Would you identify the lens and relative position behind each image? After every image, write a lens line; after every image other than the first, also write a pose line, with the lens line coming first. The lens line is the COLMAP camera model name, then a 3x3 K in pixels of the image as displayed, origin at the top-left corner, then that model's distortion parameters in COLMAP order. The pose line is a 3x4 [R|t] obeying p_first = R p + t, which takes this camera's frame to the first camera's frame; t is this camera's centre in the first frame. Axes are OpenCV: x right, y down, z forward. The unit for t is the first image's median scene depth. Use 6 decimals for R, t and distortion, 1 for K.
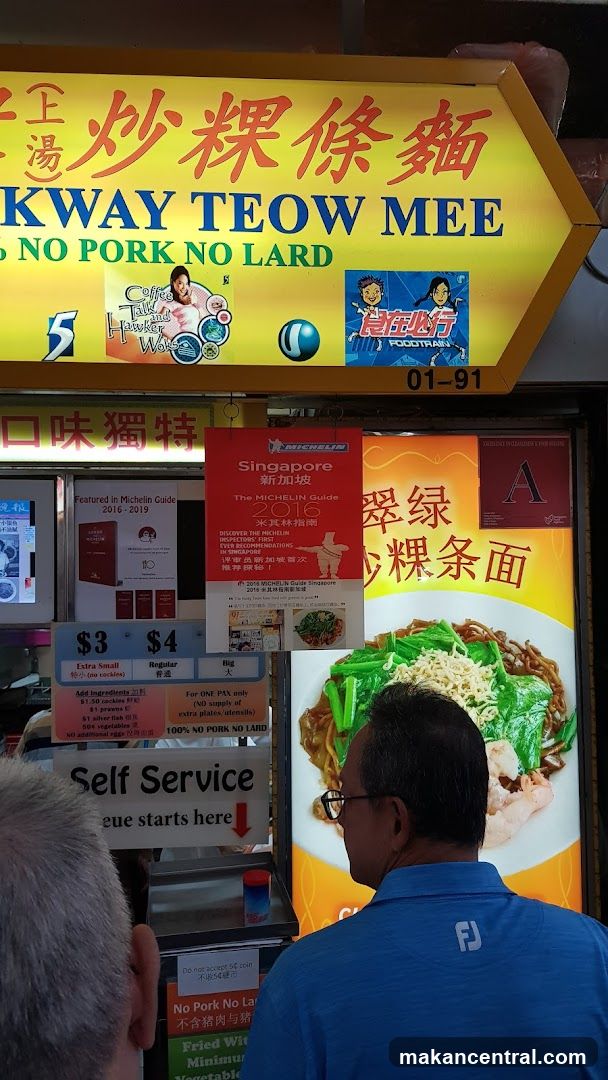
lens RADIAL K [[897.6, 0, 336.4], [0, 897.6, 552.7], [0, 0, 1]] dist [0.076943, -0.120889]
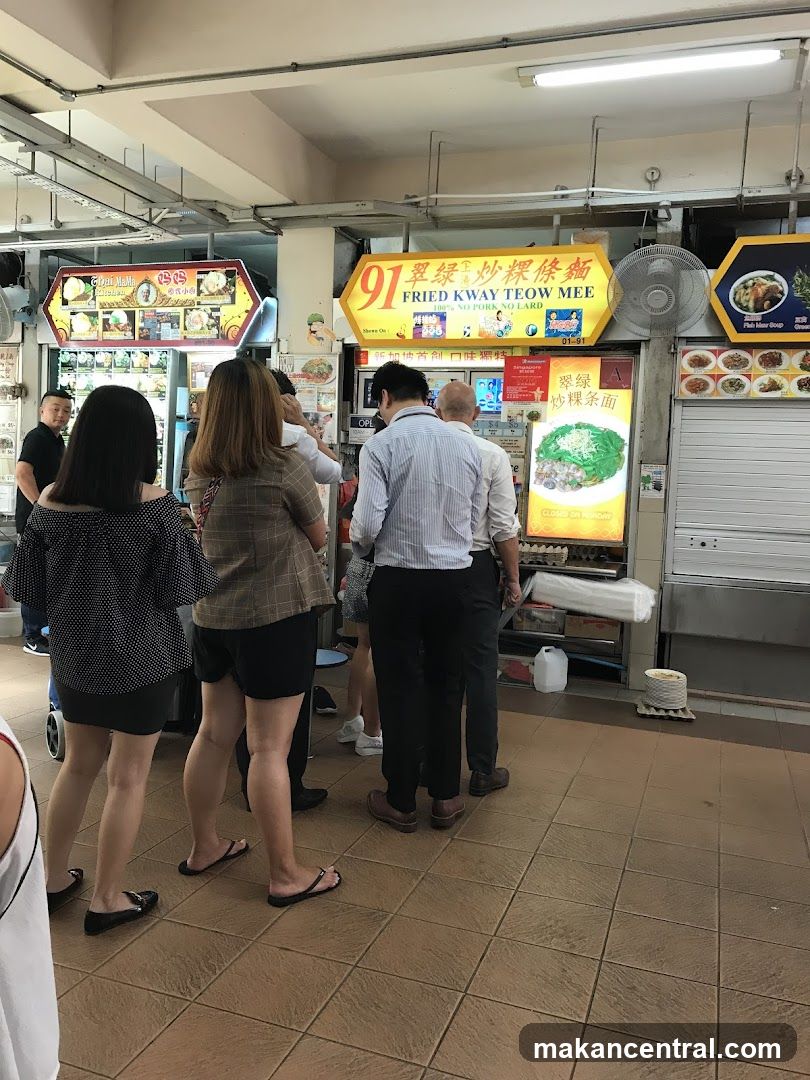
lens RADIAL K [[887.6, 0, 411.2], [0, 887.6, 550.3], [0, 0, 1]] dist [0.009233, -0.012893]
pose [[0.920740, 0.077049, -0.382494, 0.900642], [-0.042815, 0.994340, 0.097235, 0.292407], [0.387821, -0.073151, 0.918827, -2.373301]]
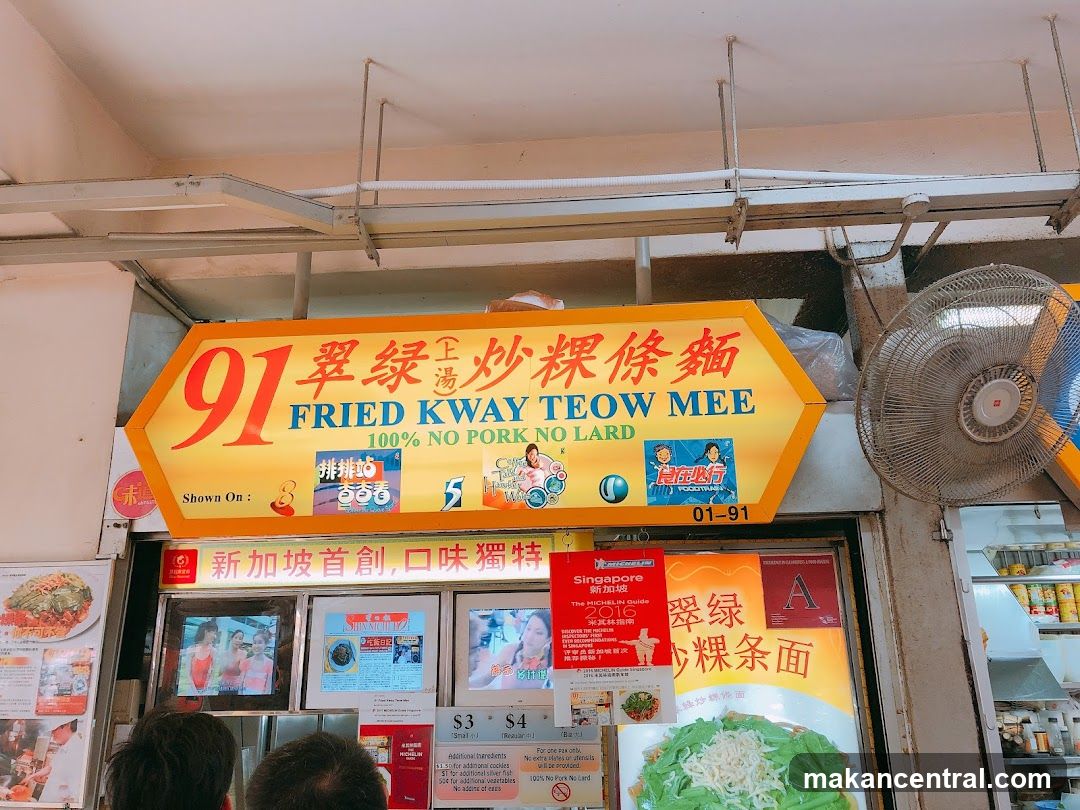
lens RADIAL K [[871.5, 0, 547.0], [0, 871.5, 409.7], [0, 0, 1]] dist [0.087875, -0.066941]
pose [[0.989935, -0.050160, -0.132333, 0.042828], [0.009712, 0.956954, -0.290078, 0.043854], [0.141187, 0.285874, 0.947809, -0.361661]]
